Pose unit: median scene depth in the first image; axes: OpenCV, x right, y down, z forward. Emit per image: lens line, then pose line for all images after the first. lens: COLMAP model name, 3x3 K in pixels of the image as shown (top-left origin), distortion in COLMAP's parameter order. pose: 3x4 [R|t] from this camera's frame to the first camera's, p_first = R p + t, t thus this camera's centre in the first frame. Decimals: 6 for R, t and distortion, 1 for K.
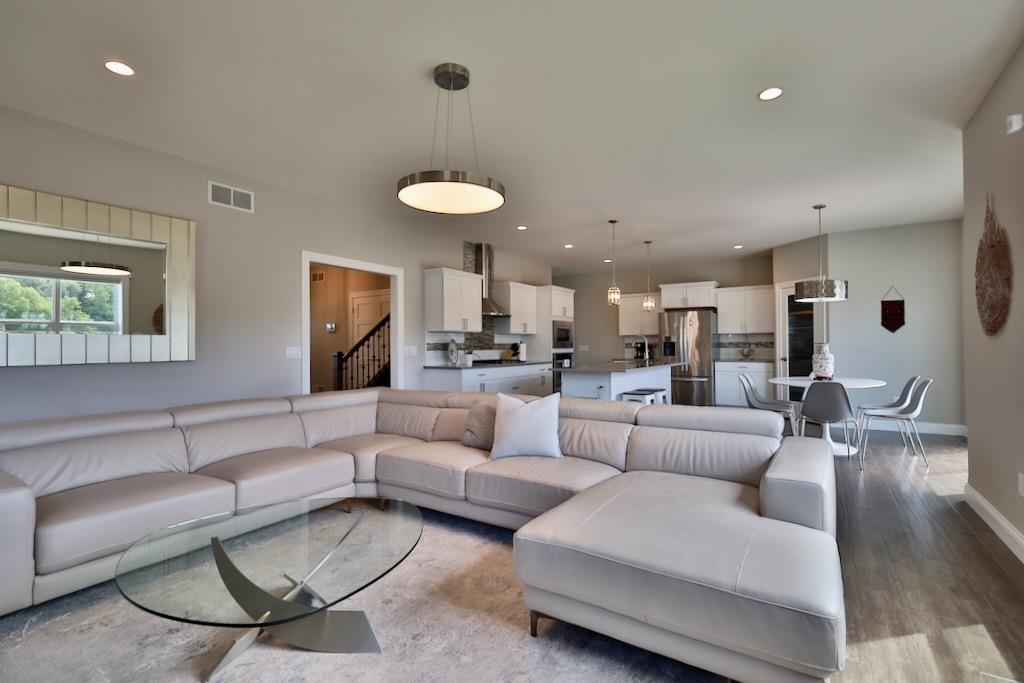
lens RADIAL K [[483.7, 0, 517.5], [0, 483.7, 342.0], [0, 0, 1]] dist [0.002338, -0.000054]
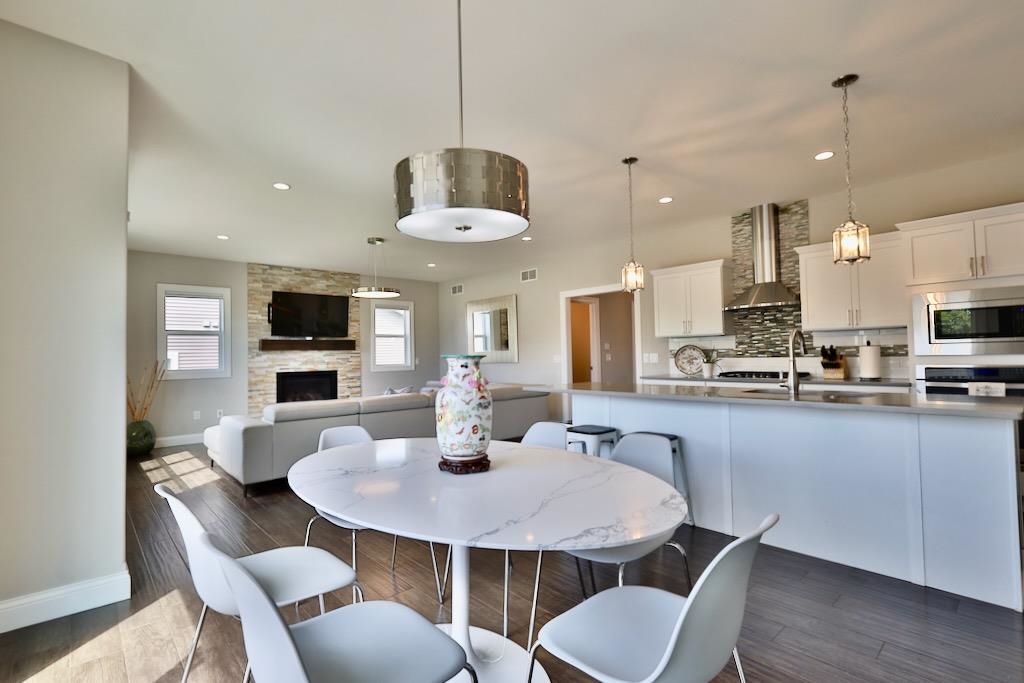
lens RADIAL K [[471.0, 0, 515.0], [0, 471.0, 340.4], [0, 0, 1]] dist [0.001452, 0.000405]
pose [[-0.268103, -0.018679, -0.963209, 0.767492], [0.027053, 0.999272, -0.026909, -0.000153], [0.963010, -0.033272, -0.267402, 0.943896]]
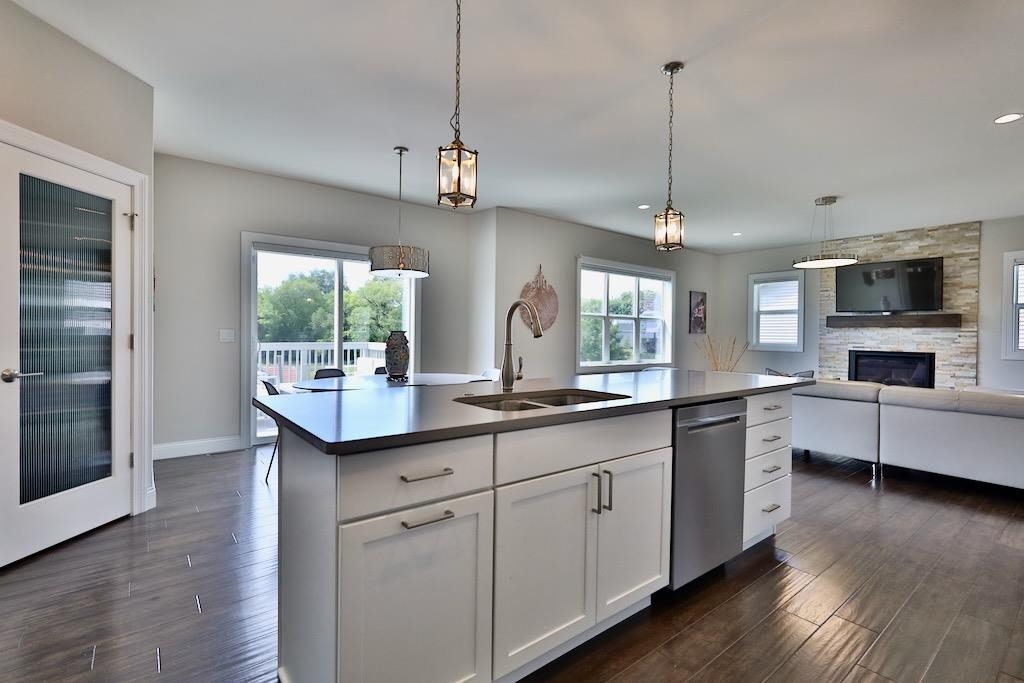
lens RADIAL K [[471.0, 0, 515.0], [0, 471.0, 340.4], [0, 0, 1]] dist [0.001452, 0.000405]
pose [[-0.944075, -0.008675, 0.329616, 0.179717], [-0.007960, 0.999962, 0.003518, 0.010372], [-0.329634, 0.000697, -0.944108, 1.373459]]
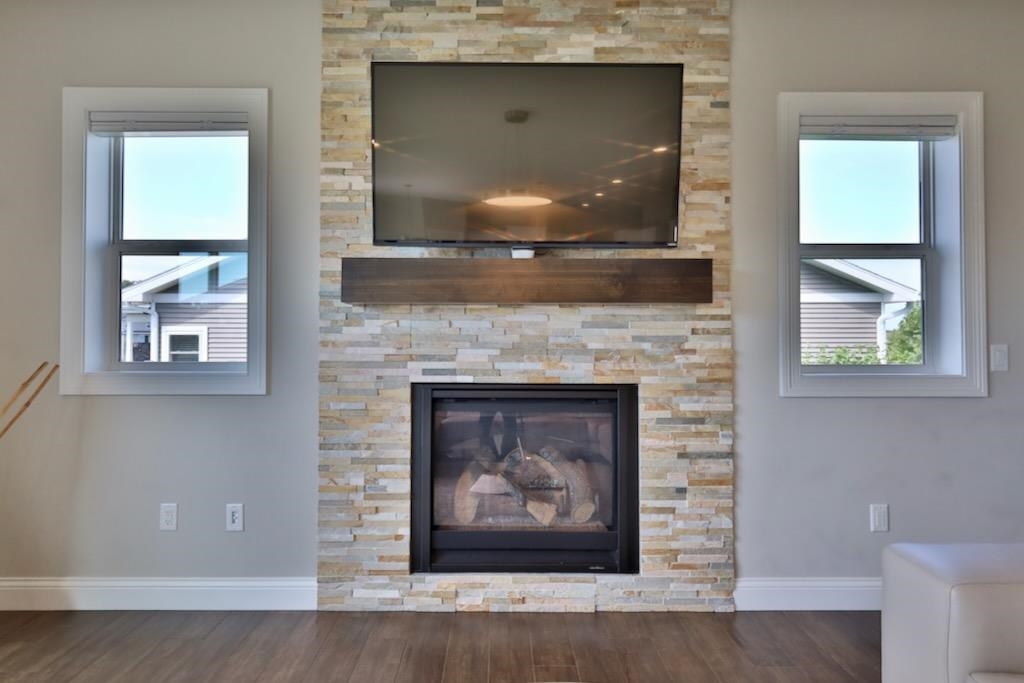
lens RADIAL K [[471.0, 0, 515.0], [0, 471.0, 340.4], [0, 0, 1]] dist [0.001452, 0.000405]
pose [[-0.850068, -0.001946, -0.526670, -0.090121], [0.007813, 0.999837, -0.016305, 0.007969], [0.526616, -0.017975, -0.849913, 0.368833]]
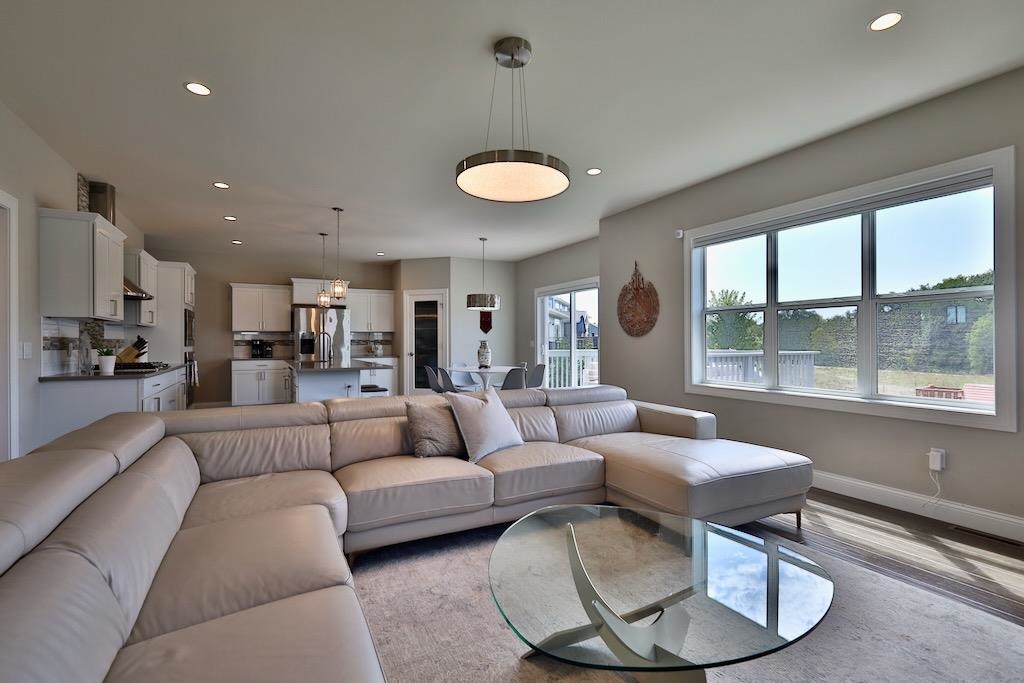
lens RADIAL K [[471.0, 0, 515.0], [0, 471.0, 340.4], [0, 0, 1]] dist [0.001452, 0.000405]
pose [[0.490150, 0.006163, 0.871617, -0.396248], [-0.004862, 0.999979, -0.004336, 0.006020], [-0.871625, -0.002113, 0.490169, 0.235671]]
